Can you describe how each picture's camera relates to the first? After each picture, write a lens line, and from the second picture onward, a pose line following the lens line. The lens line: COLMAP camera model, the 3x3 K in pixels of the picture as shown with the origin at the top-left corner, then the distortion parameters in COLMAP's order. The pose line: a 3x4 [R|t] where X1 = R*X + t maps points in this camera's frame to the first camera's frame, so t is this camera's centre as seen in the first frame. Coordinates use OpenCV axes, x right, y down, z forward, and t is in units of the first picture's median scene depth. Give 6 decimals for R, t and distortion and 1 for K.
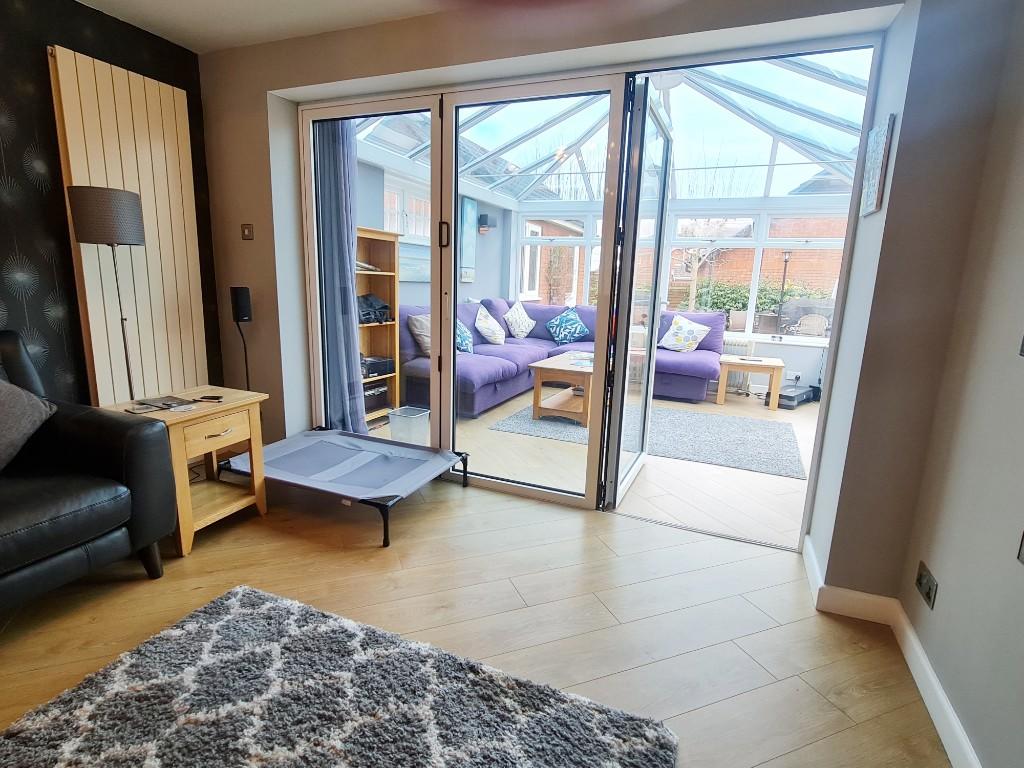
lens RADIAL K [[529.5, 0, 507.9], [0, 529.5, 377.7], [0, 0, 1]] dist [-0.000775, 0.000273]
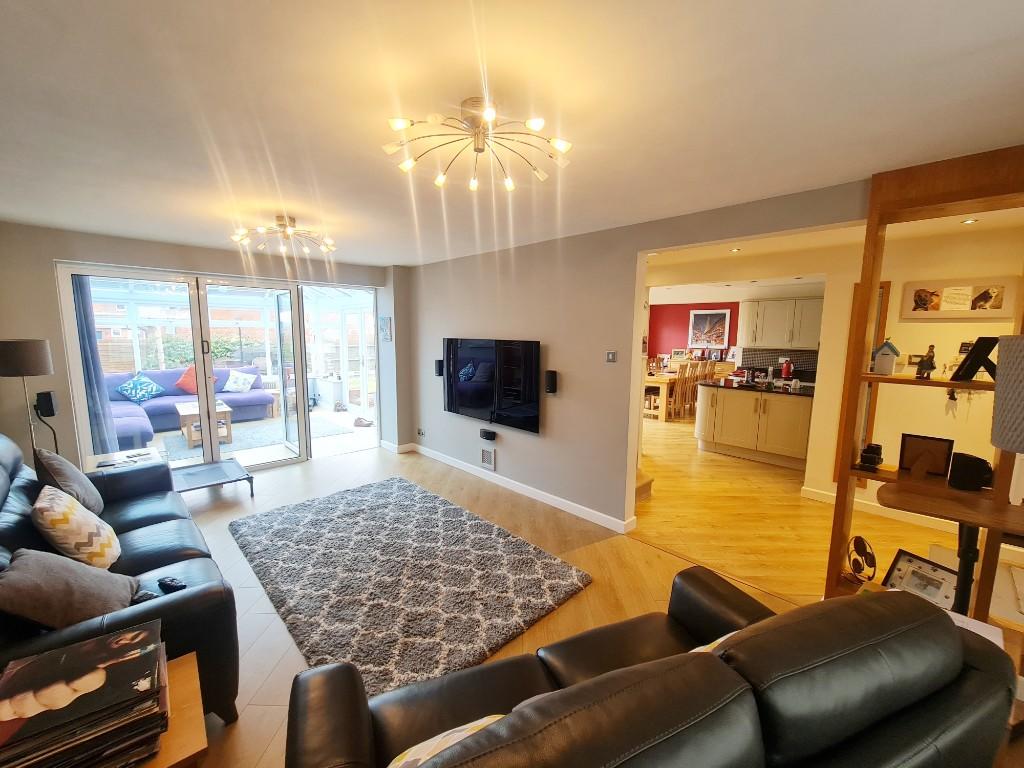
lens RADIAL K [[411.3, 0, 501.4], [0, 411.3, 386.5], [0, 0, 1]] dist [0.001860, 0.000230]
pose [[0.409282, -0.151488, 0.899744, -1.029867], [0.175752, 0.980743, 0.085178, -0.070695], [-0.895321, 0.123270, 0.428024, -0.560190]]
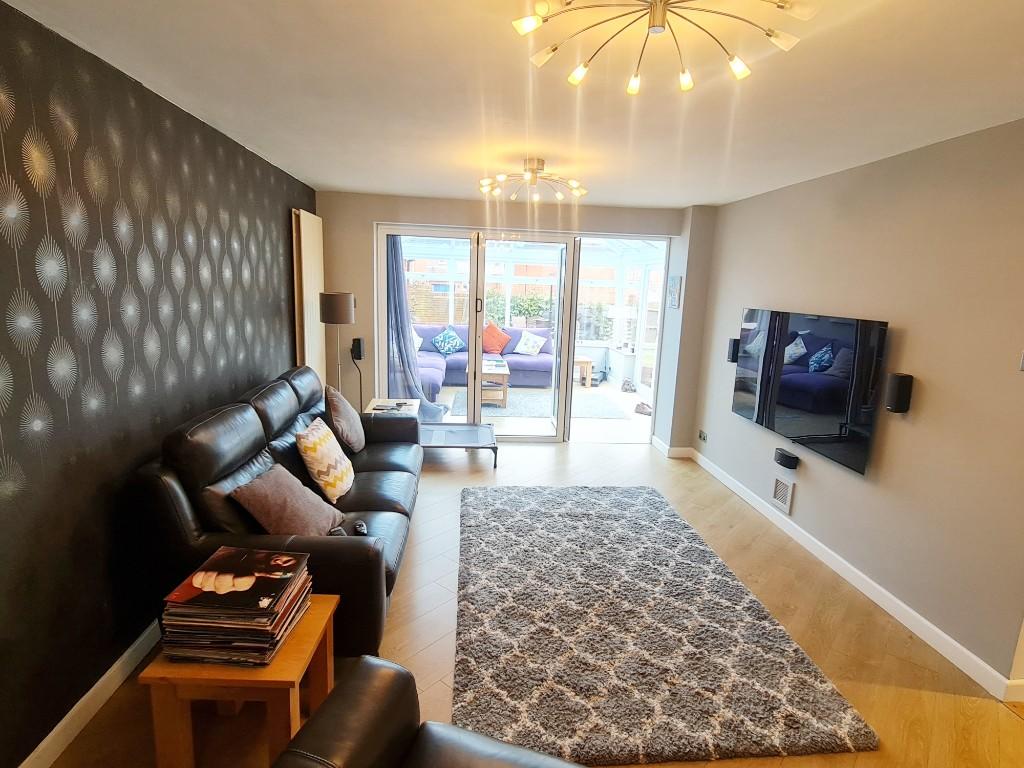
lens RADIAL K [[529.5, 0, 511.5], [0, 529.5, 386.4], [0, 0, 1]] dist [-0.000775, 0.000273]
pose [[0.887713, -0.089803, 0.451555, -0.868468], [0.080137, 0.995960, 0.040529, -0.056016], [-0.453370, 0.000208, 0.891323, -0.681732]]
